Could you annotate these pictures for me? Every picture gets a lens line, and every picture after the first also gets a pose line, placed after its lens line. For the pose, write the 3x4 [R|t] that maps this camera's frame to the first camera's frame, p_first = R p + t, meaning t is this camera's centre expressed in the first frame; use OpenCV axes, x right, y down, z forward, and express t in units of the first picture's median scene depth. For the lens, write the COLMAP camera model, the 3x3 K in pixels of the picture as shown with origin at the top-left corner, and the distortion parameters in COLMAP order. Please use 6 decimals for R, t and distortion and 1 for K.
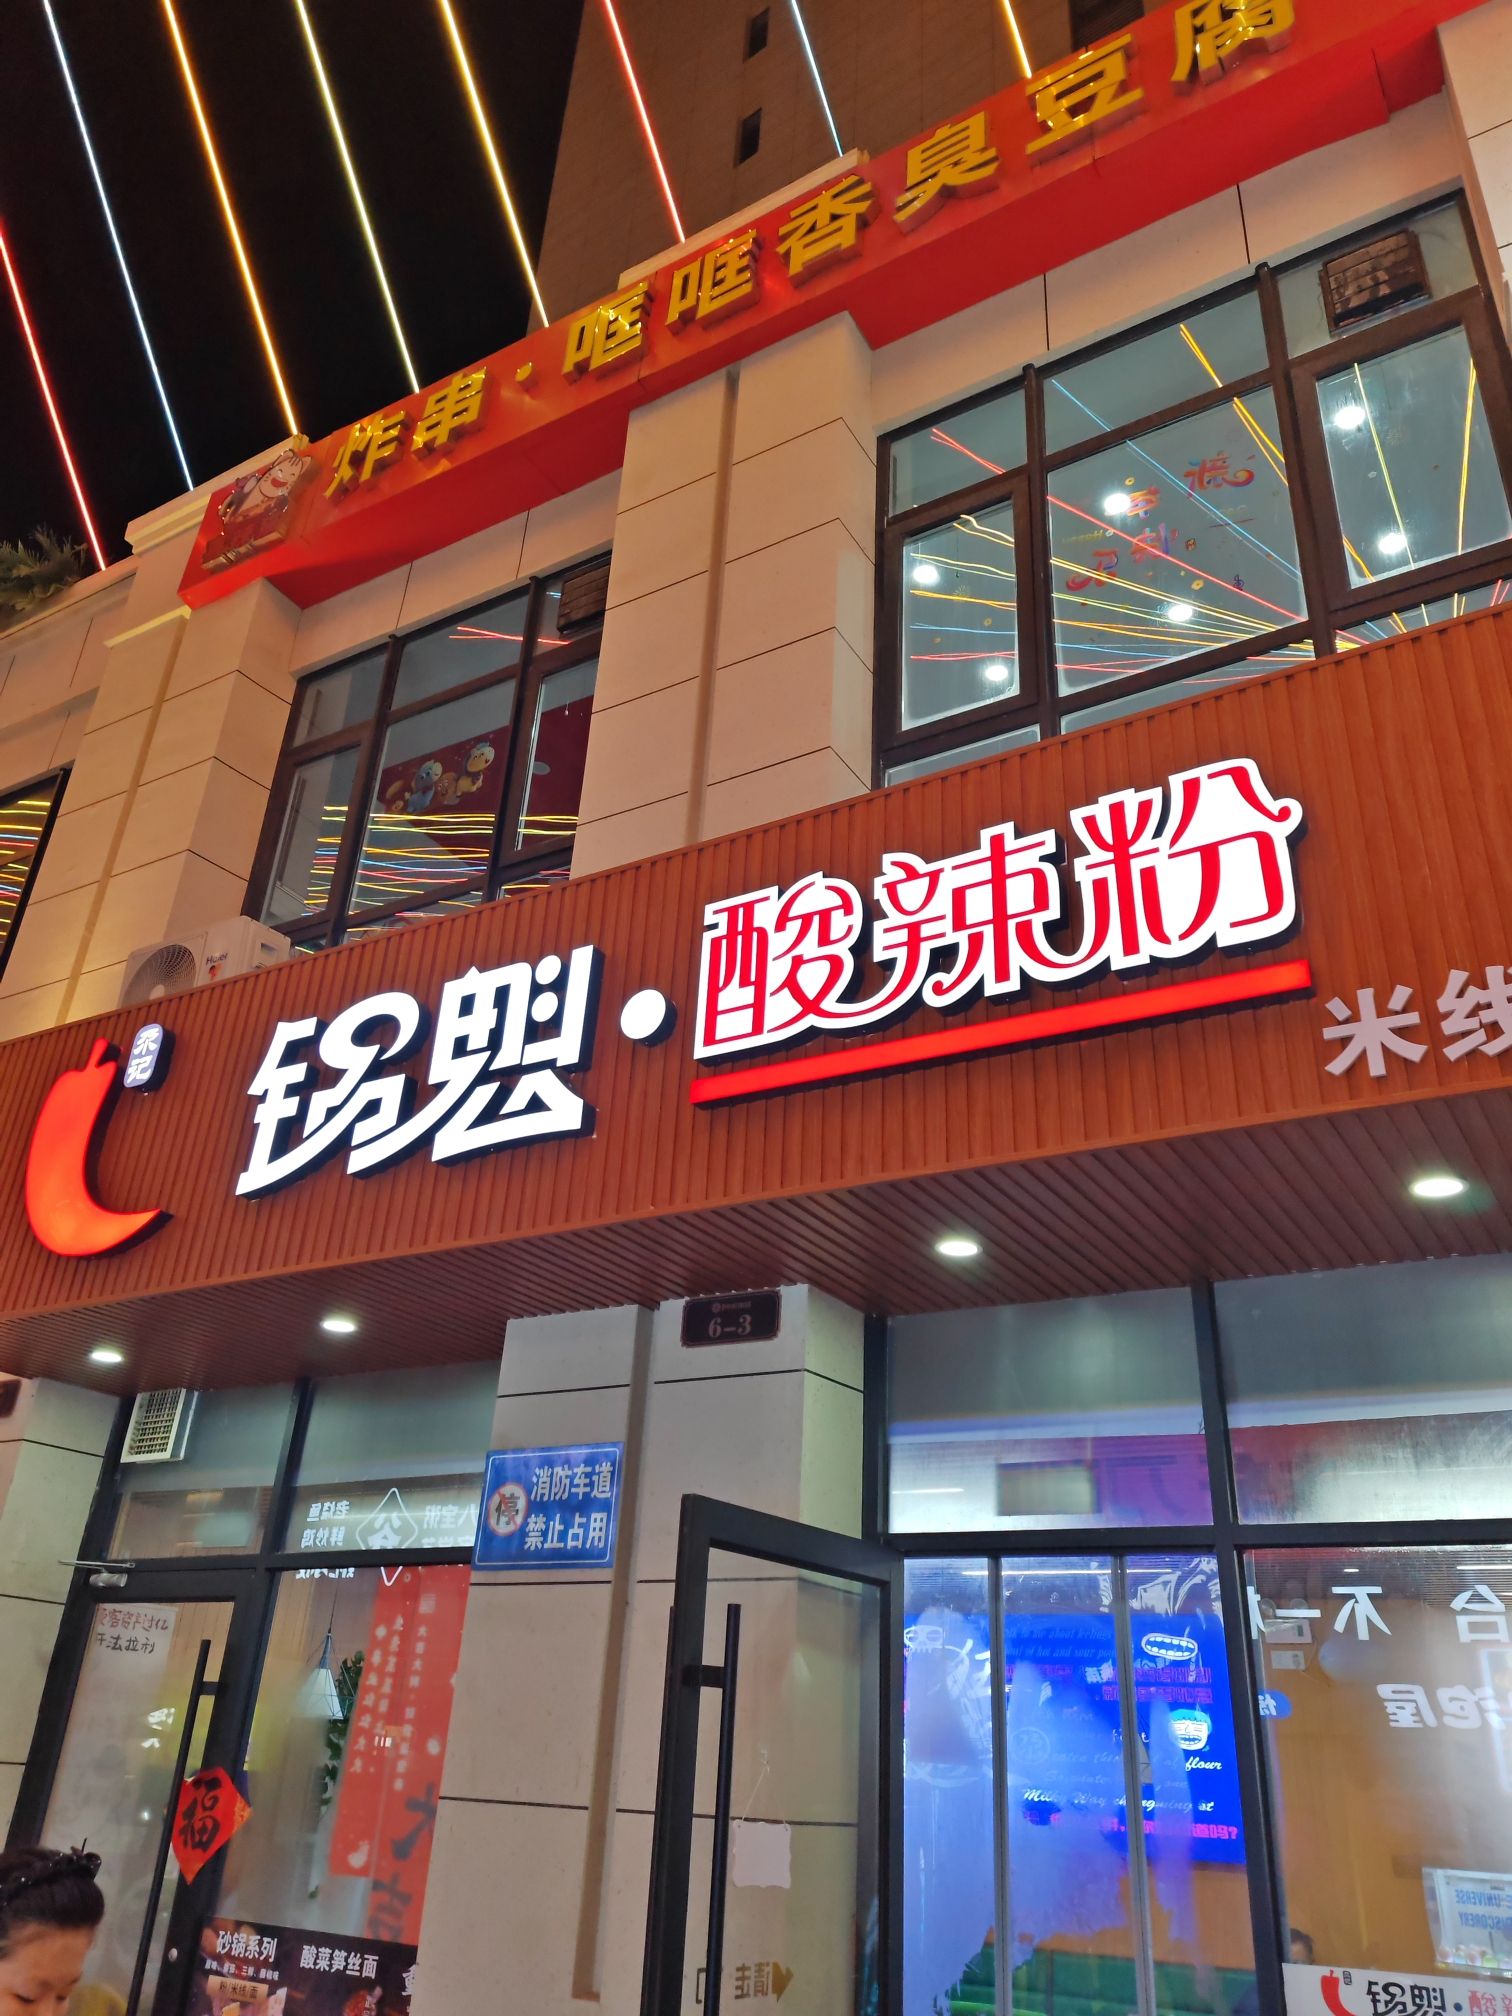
lens RADIAL K [[1492.0, 0, 755.7], [0, 1492.0, 987.9], [0, 0, 1]] dist [-0.000088, -0.020257]
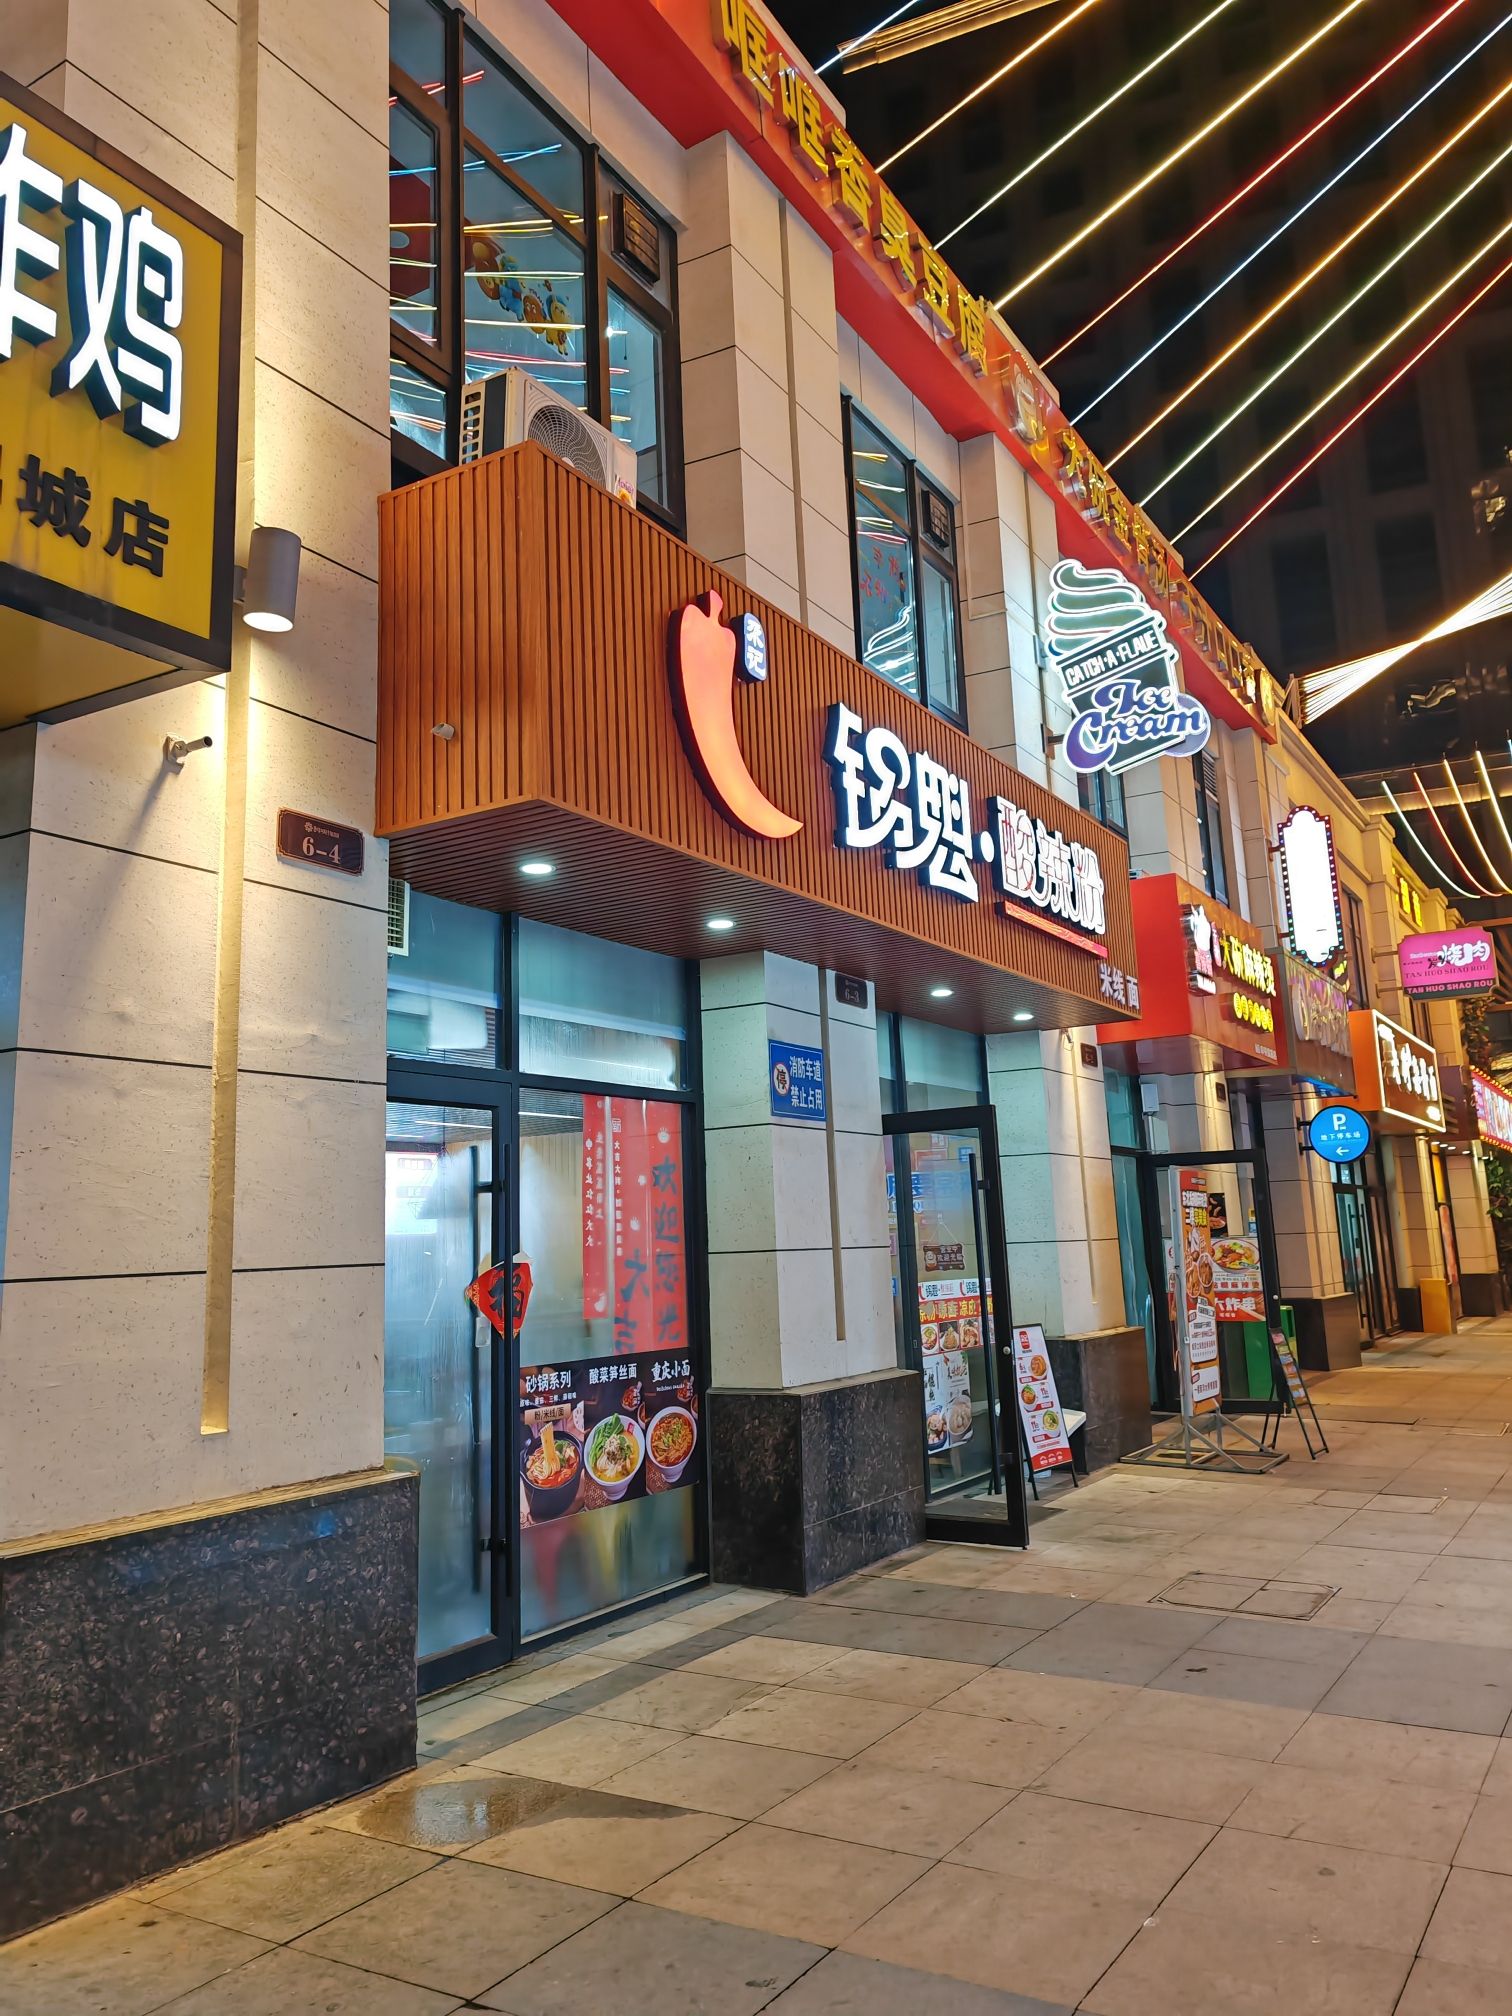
lens RADIAL K [[1492.0, 0, 750.5], [0, 1492.0, 1012.4], [0, 0, 1]] dist [-0.000088, -0.020257]
pose [[0.020562, 0.102331, 0.994538, -1.652075], [-0.443103, 0.892650, -0.082686, 0.420483], [-0.896235, -0.438982, 0.063698, 0.944576]]
